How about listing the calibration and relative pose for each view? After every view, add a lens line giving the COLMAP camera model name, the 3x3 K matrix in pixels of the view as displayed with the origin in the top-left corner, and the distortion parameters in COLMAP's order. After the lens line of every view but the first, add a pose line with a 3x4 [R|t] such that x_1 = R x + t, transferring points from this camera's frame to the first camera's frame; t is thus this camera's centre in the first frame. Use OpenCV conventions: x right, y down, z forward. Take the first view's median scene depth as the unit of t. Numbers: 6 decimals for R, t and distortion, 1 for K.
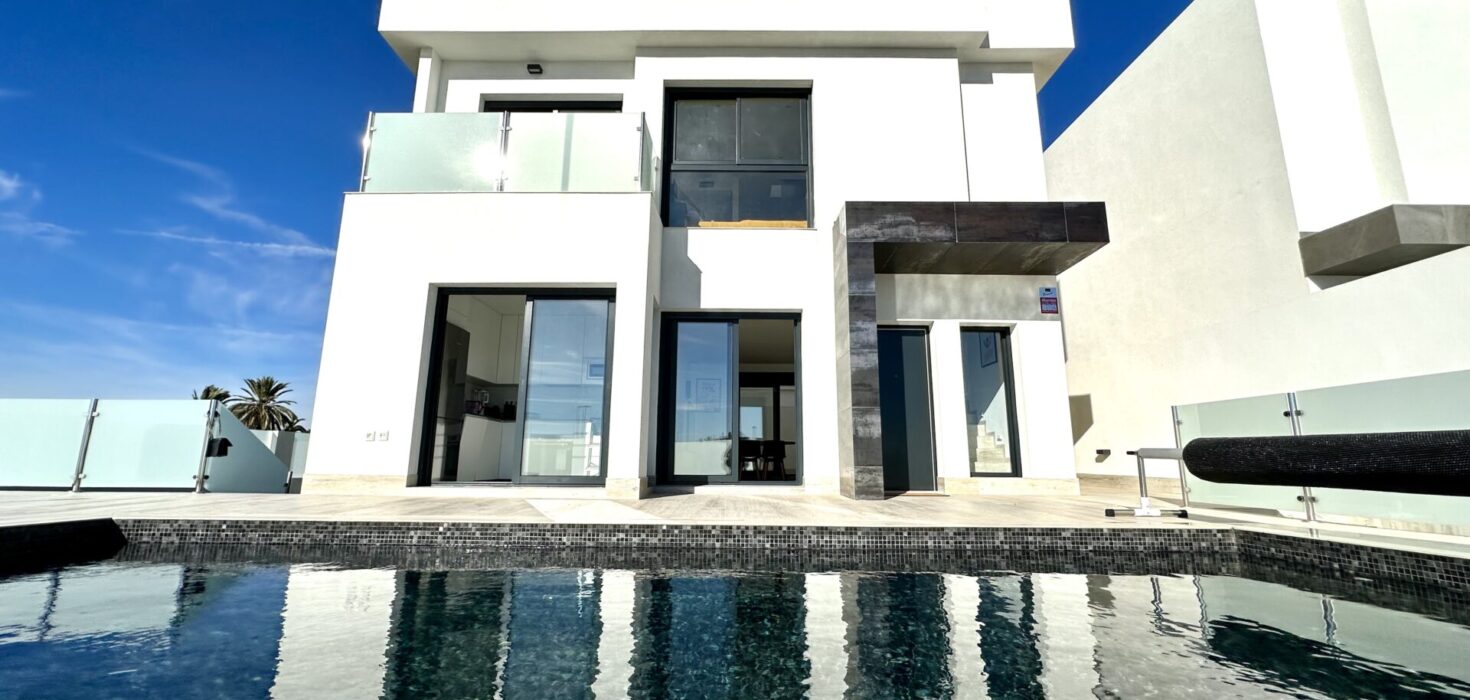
lens RADIAL K [[587.0, 0, 734.3], [0, 587.0, 346.9], [0, 0, 1]] dist [-0.002234, 0.000599]
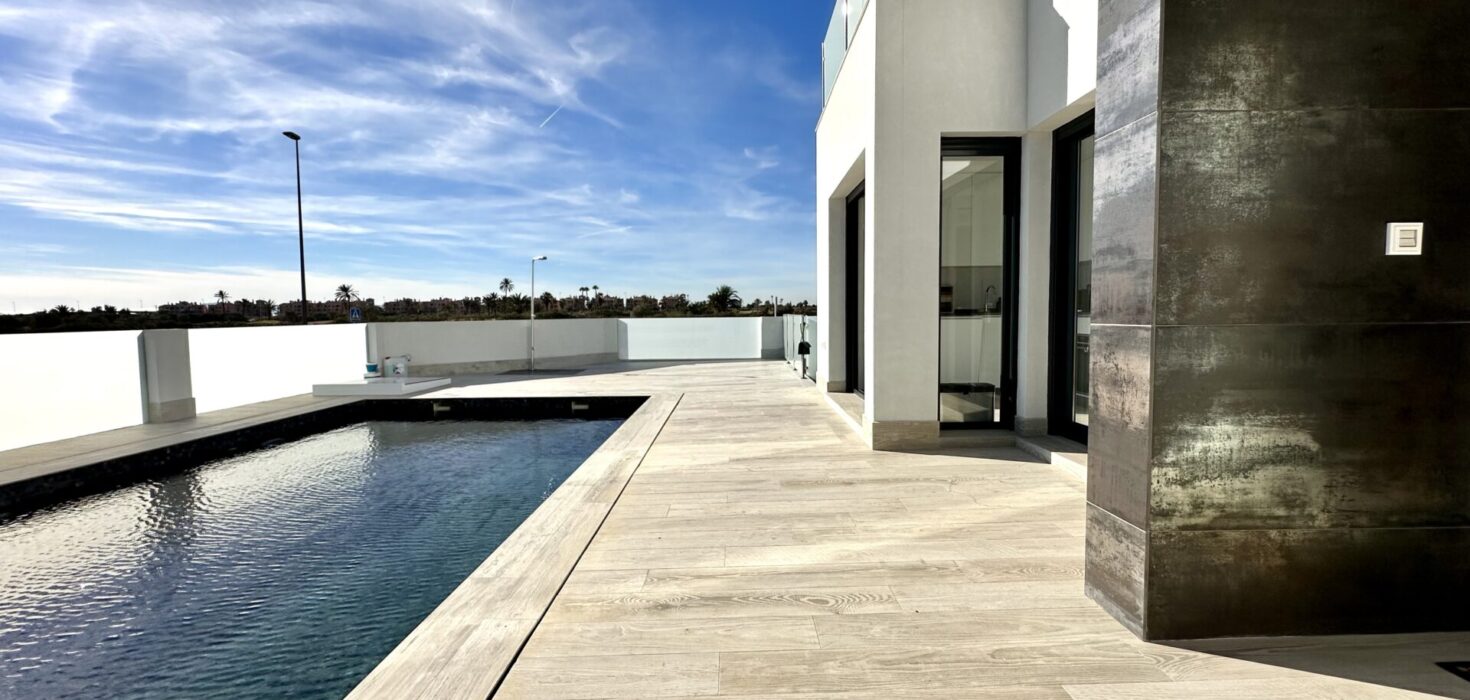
lens RADIAL K [[587.0, 0, 736.9], [0, 587.0, 349.2], [0, 0, 1]] dist [-0.002234, 0.000599]
pose [[-0.016509, 0.055057, -0.998347, 0.863665], [0.209093, 0.976596, 0.050400, 0.095455], [0.977756, -0.207916, -0.027634, 1.328666]]
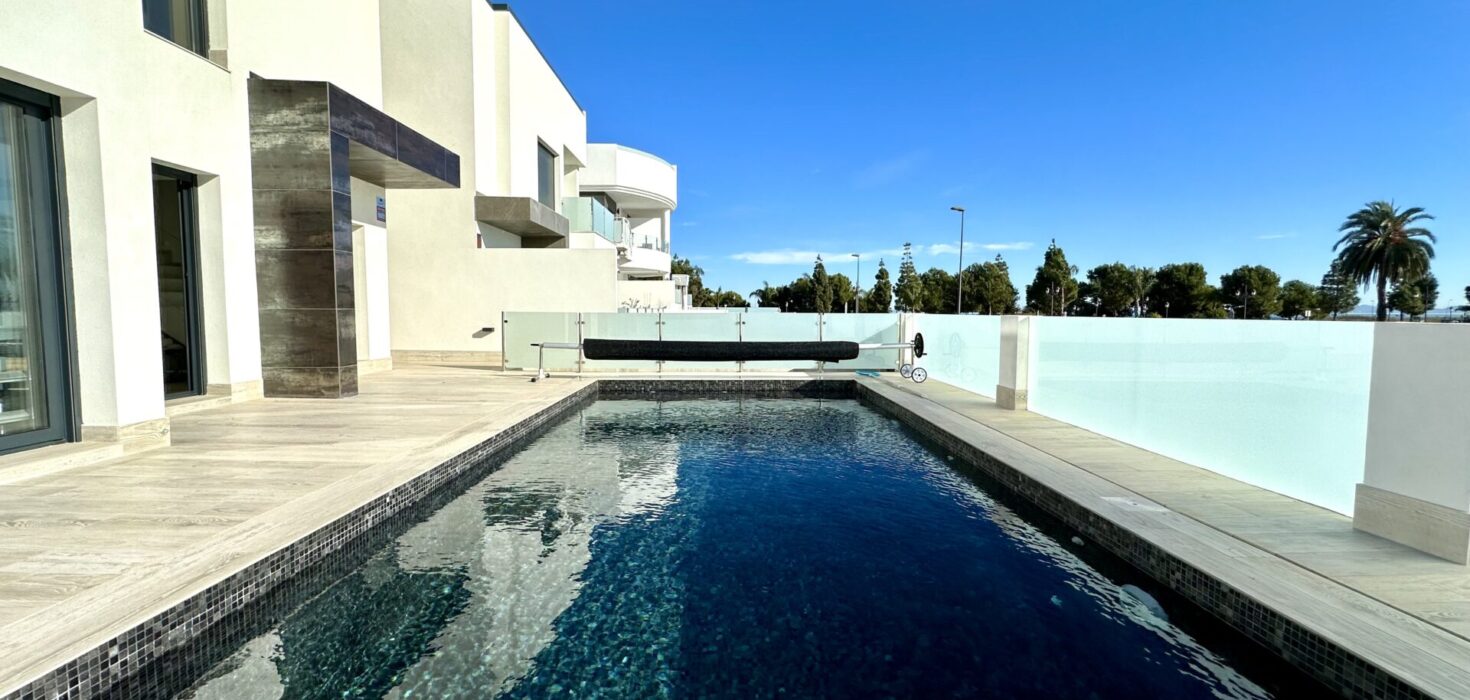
lens RADIAL K [[587.0, 0, 731.3], [0, 587.0, 348.3], [0, 0, 1]] dist [-0.002234, 0.000599]
pose [[-0.015349, -0.073402, 0.997184, -1.321663], [-0.200307, 0.977310, 0.068856, -0.056643], [-0.979613, -0.198687, -0.029703, 0.584197]]
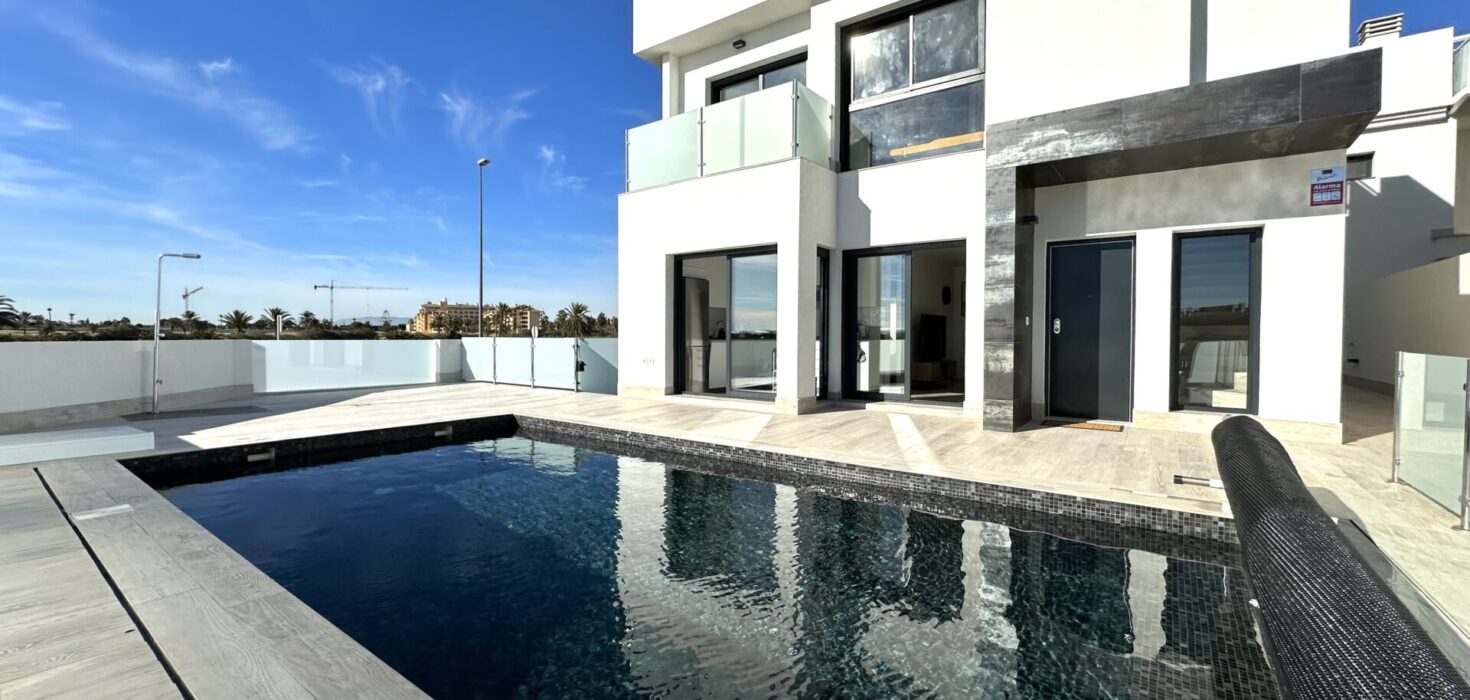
lens RADIAL K [[587.0, 0, 728.4], [0, 587.0, 344.8], [0, 0, 1]] dist [-0.002234, 0.000599]
pose [[0.803750, 0.005296, -0.594944, 0.737535], [0.118475, 0.978510, 0.168766, -0.194563], [0.583052, -0.206132, 0.785850, -0.109772]]
